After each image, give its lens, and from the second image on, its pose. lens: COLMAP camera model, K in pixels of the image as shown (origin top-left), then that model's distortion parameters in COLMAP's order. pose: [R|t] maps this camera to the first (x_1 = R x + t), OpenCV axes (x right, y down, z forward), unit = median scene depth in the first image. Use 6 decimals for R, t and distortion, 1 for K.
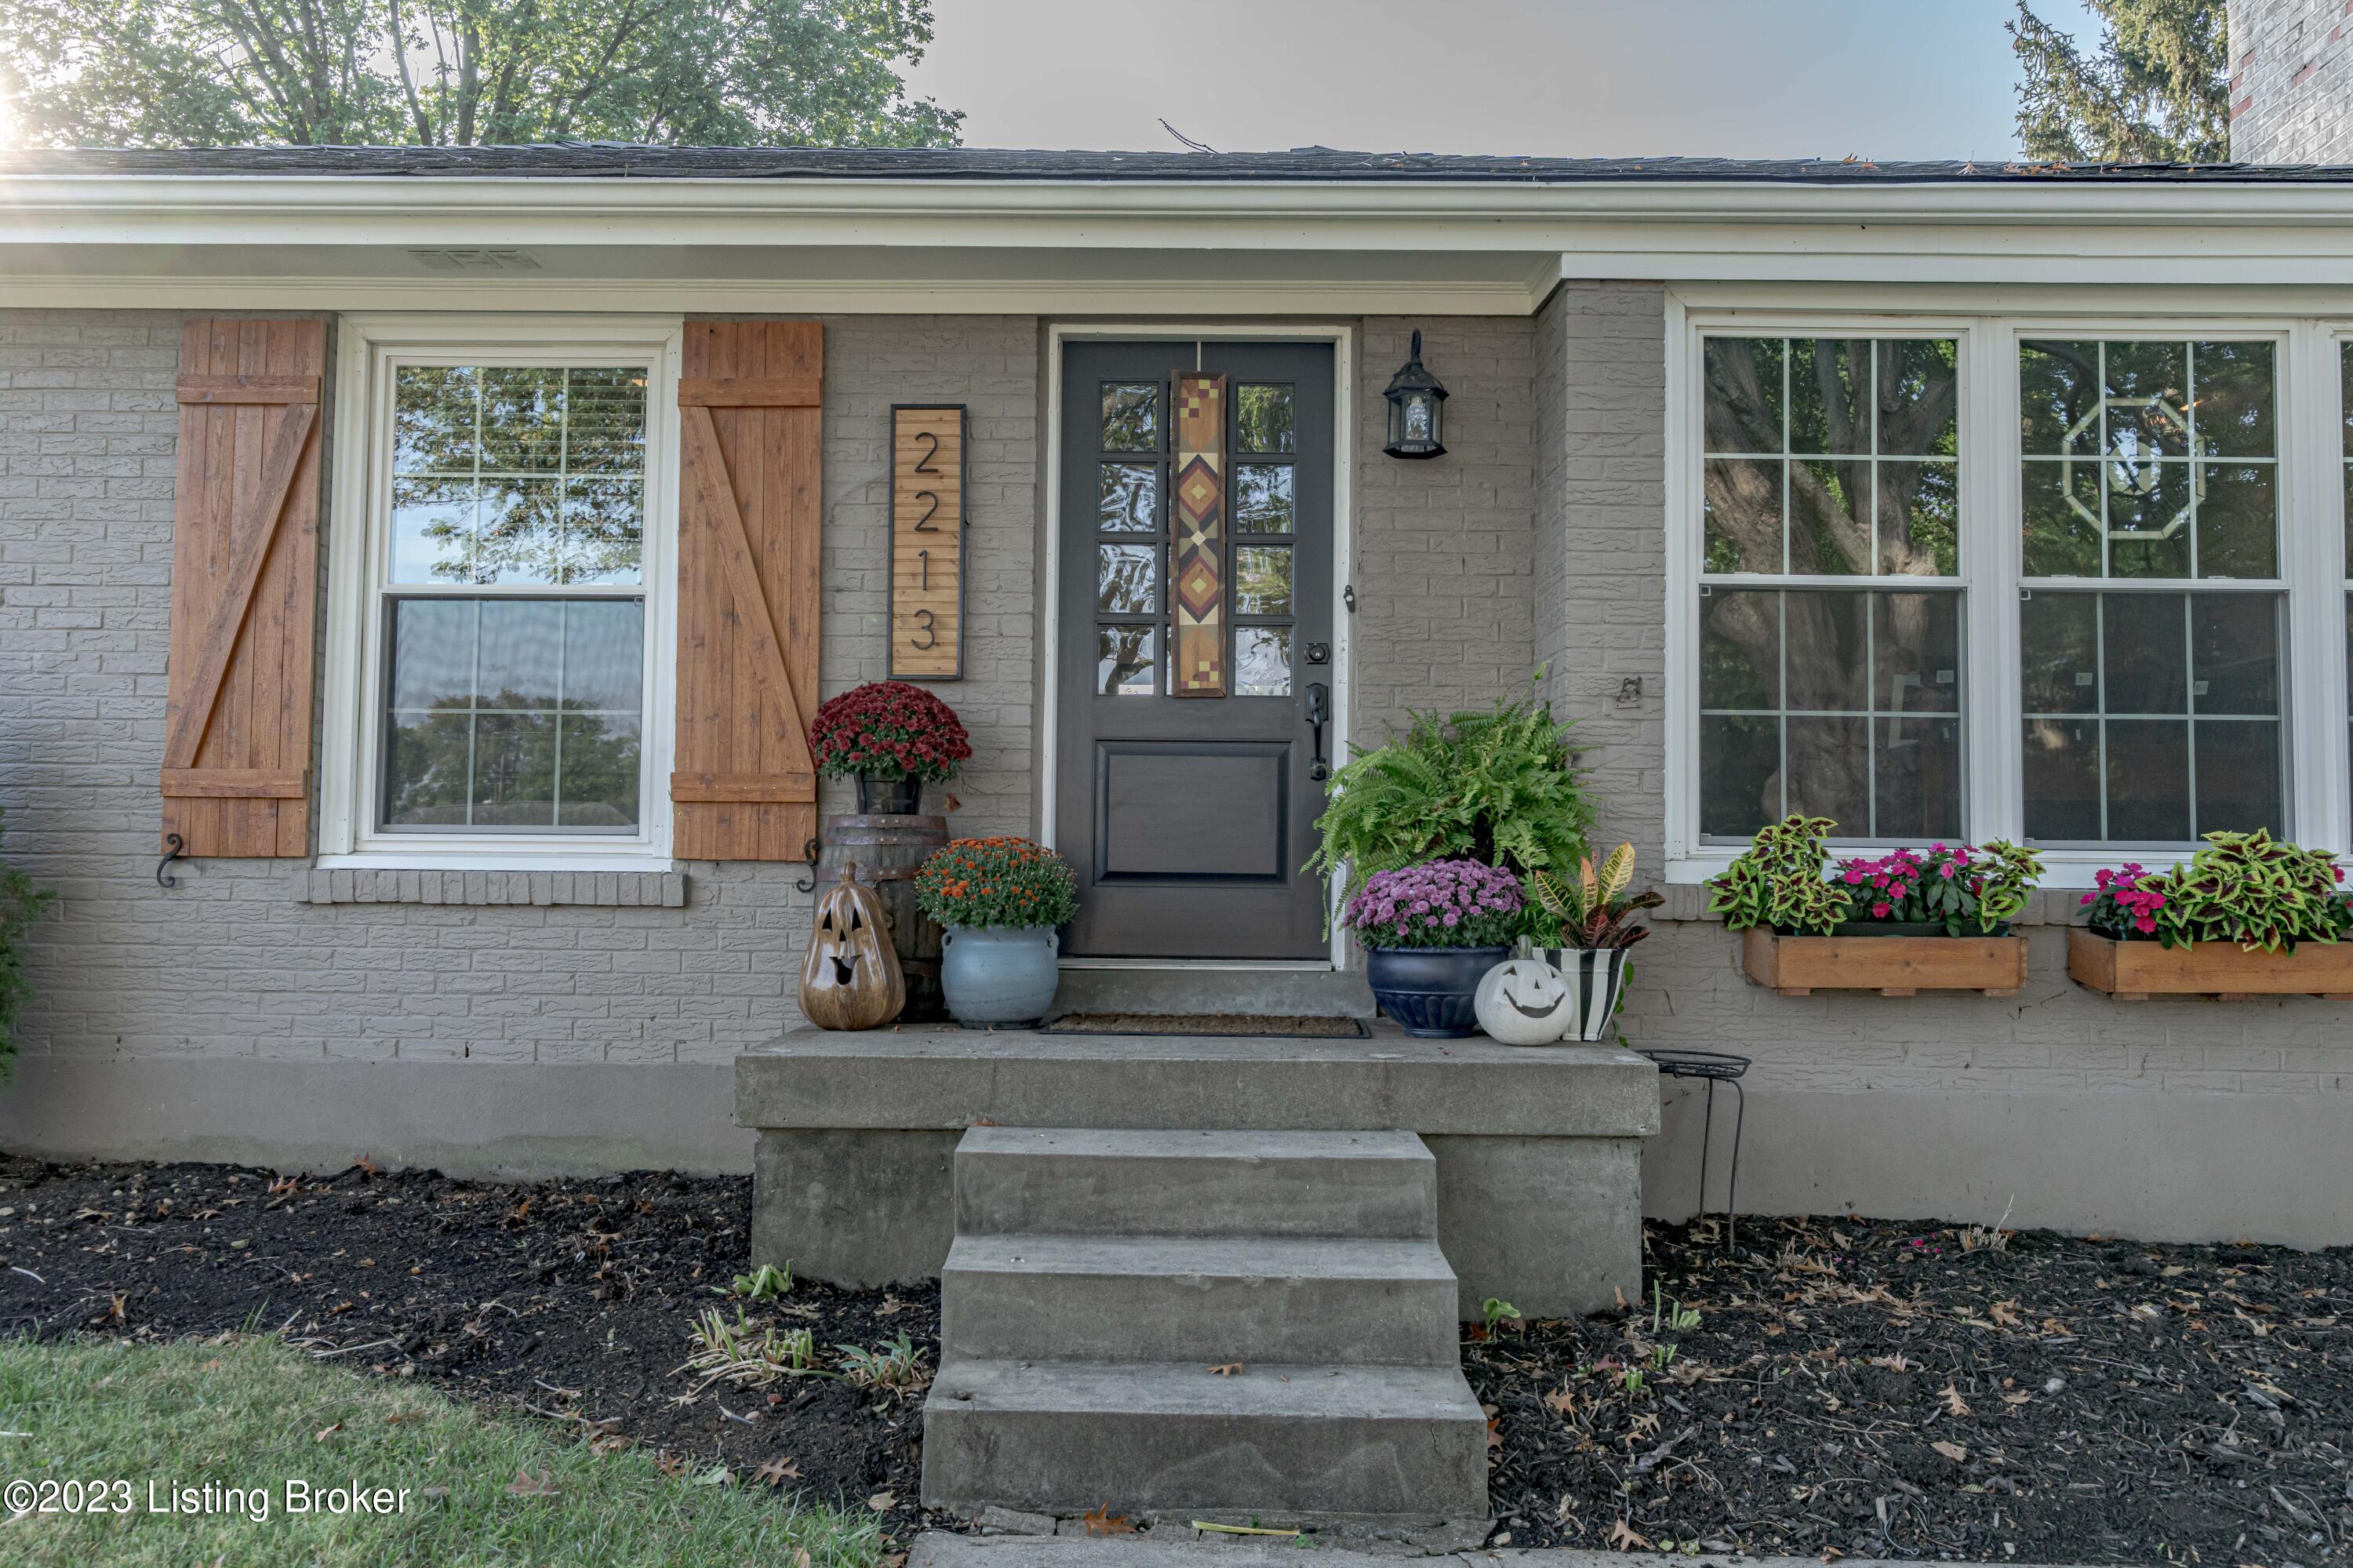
lens RADIAL K [[1982.0, 0, 1176.5], [0, 1982.0, 784.0], [0, 0, 1]] dist [-0.039868, -0.001538]
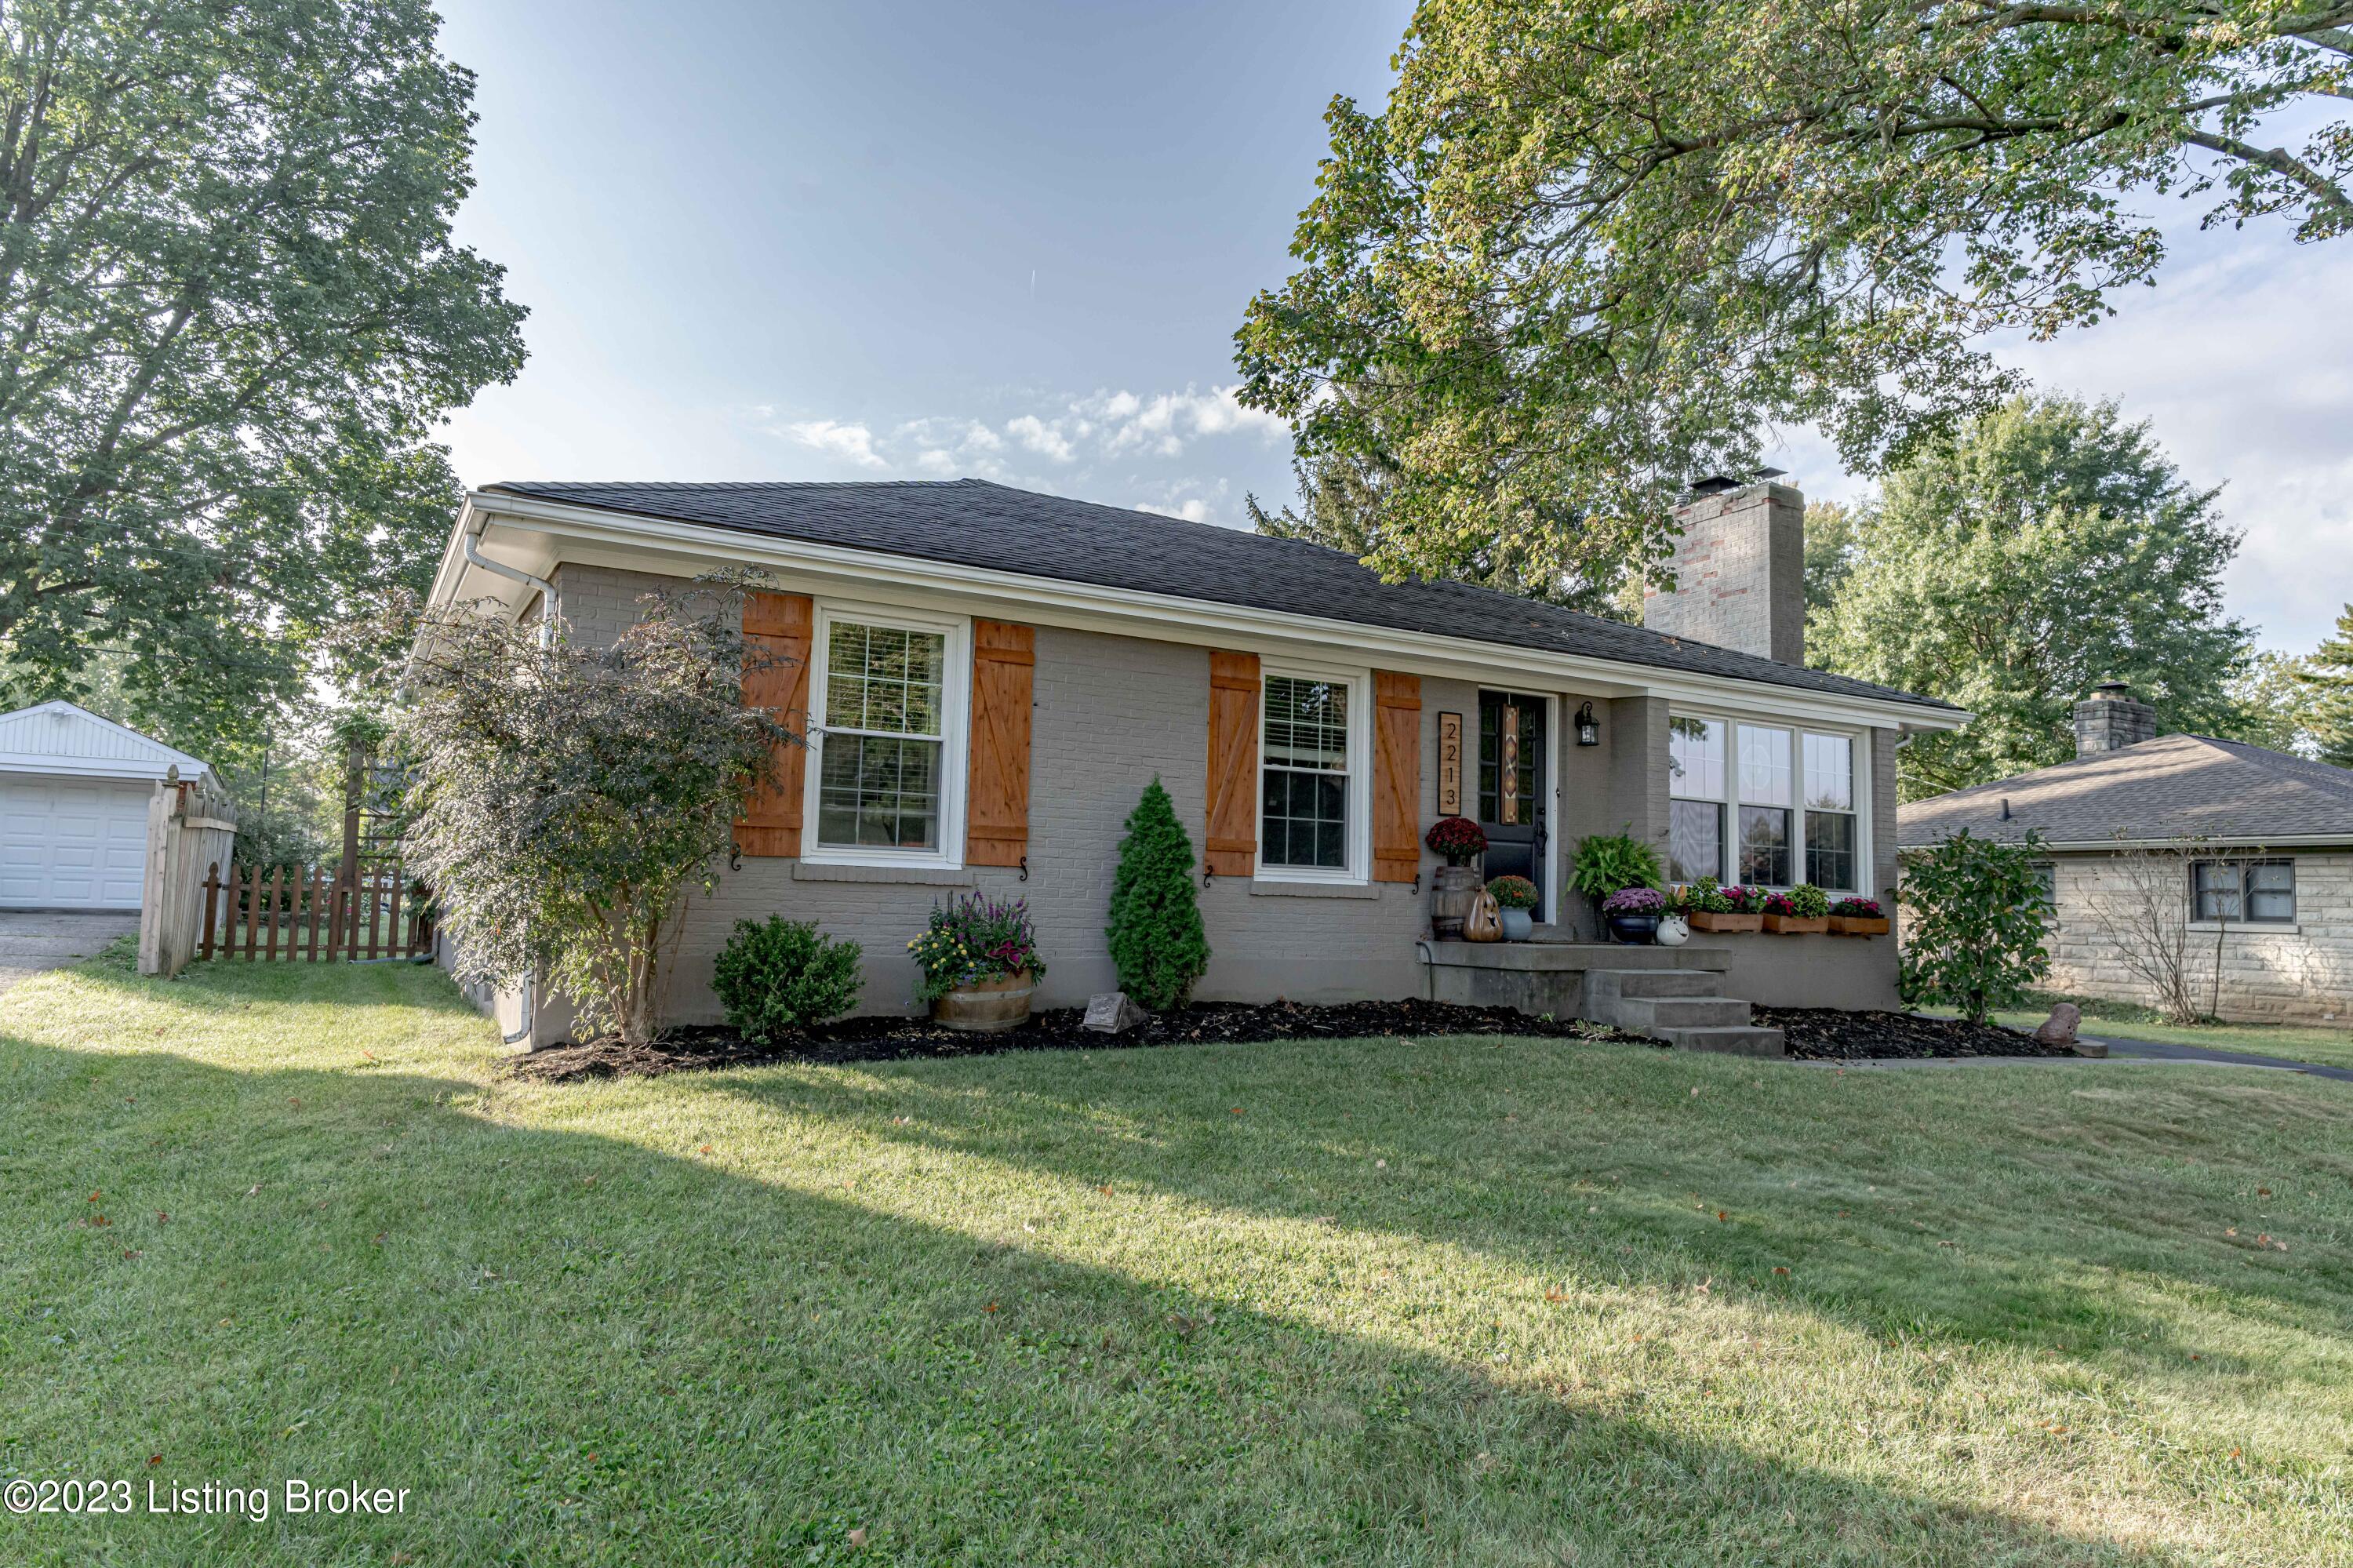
lens RADIAL K [[1501.3, 0, 1178.3], [0, 1501.3, 831.5], [0, 0, 1]] dist [-0.001297, 0.001174]
pose [[0.846570, 0.037681, 0.530942, -1.513120], [-0.052597, 0.998531, 0.012999, -0.037633], [-0.529672, -0.038931, 0.847308, -0.539831]]
